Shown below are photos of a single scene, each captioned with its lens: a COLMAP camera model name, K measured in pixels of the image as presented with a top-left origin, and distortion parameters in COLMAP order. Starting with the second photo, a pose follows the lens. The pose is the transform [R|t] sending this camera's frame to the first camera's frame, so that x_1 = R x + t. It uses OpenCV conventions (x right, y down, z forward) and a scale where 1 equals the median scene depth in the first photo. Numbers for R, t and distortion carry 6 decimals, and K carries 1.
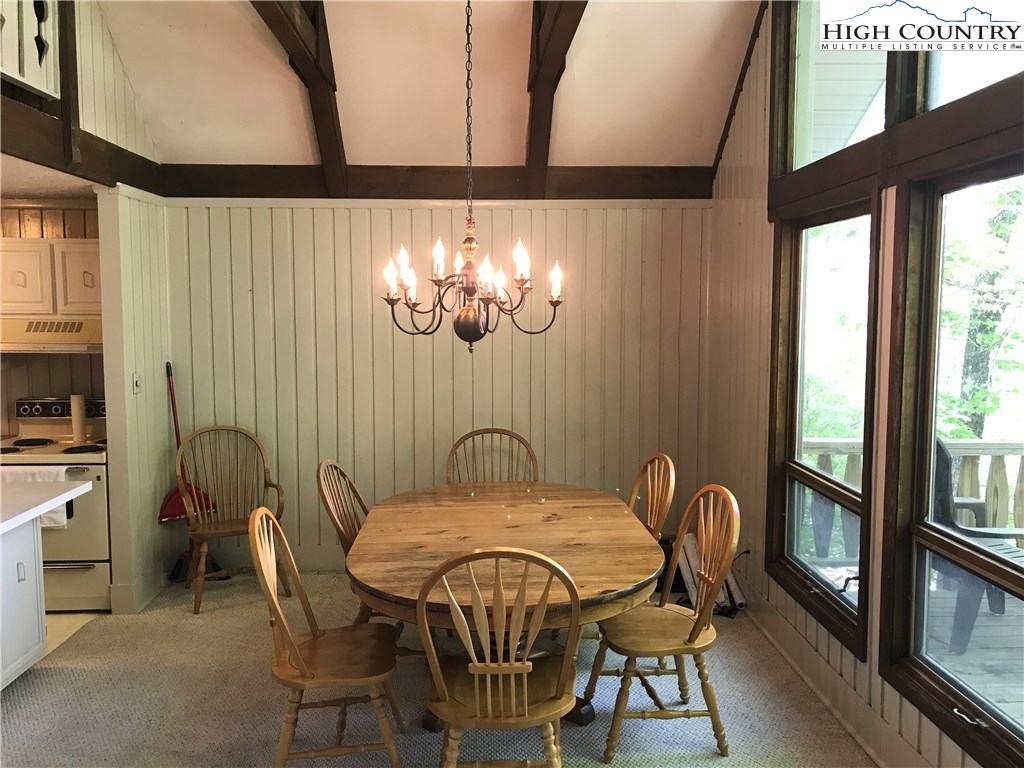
lens RADIAL K [[845.3, 0, 512.0], [0, 845.3, 384.0], [0, 0, 1]] dist [0.010479, 0.002182]
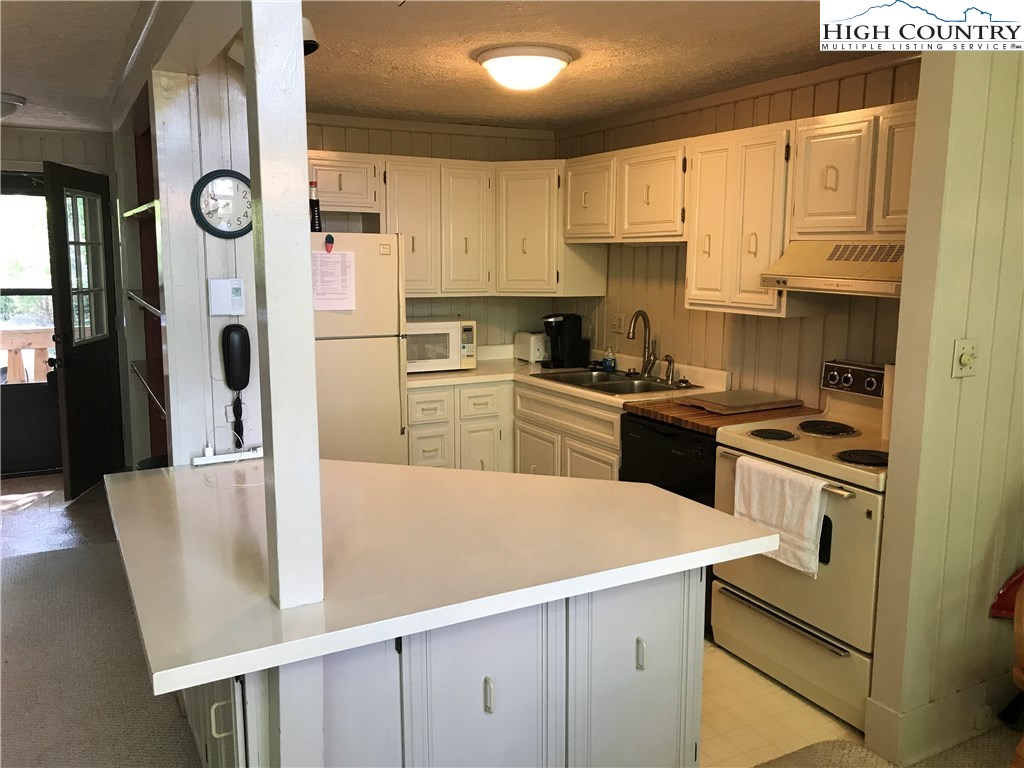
lens RADIAL K [[845.3, 0, 512.0], [0, 845.3, 384.0], [0, 0, 1]] dist [0.010479, 0.002182]
pose [[0.426543, 0.141471, -0.893335, -0.082851], [-0.083320, 0.989638, 0.116938, -0.023435], [0.900621, 0.024554, 0.433911, 0.502097]]
